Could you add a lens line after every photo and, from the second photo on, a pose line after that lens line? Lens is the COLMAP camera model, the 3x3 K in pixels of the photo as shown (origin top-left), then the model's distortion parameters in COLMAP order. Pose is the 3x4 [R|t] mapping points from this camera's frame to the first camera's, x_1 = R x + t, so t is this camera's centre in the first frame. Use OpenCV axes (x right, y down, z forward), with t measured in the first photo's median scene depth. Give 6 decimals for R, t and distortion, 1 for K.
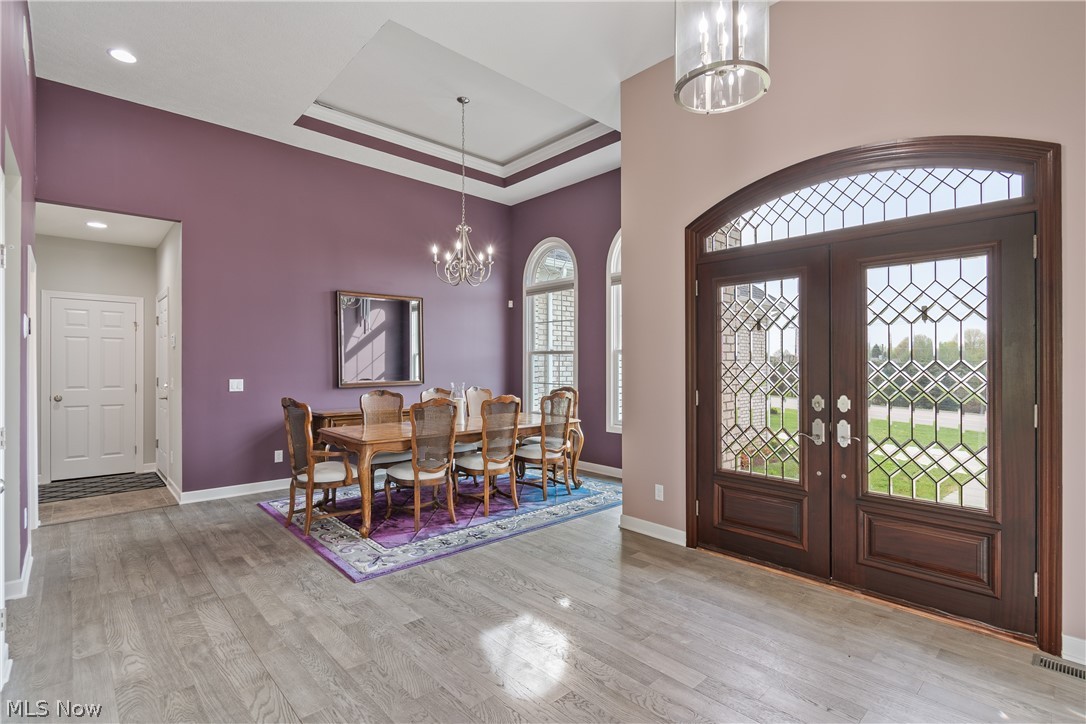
lens RADIAL K [[503.4, 0, 578.0], [0, 503.4, 364.9], [0, 0, 1]] dist [-0.002673, -0.000890]
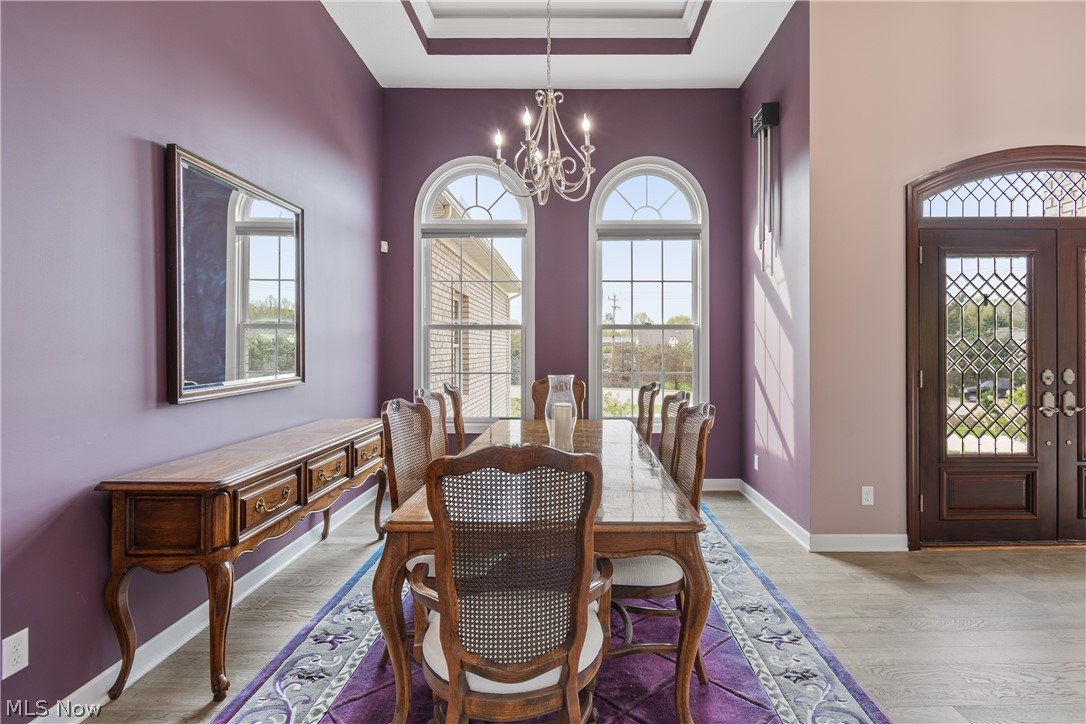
lens RADIAL K [[503.4, 0, 554.8], [0, 503.4, 344.1], [0, 0, 1]] dist [-0.002673, -0.000890]
pose [[0.705092, -0.002657, 0.709111, -0.859790], [0.006181, 0.999978, -0.002399, 0.001766], [-0.709089, 0.006074, 0.705093, 0.845897]]
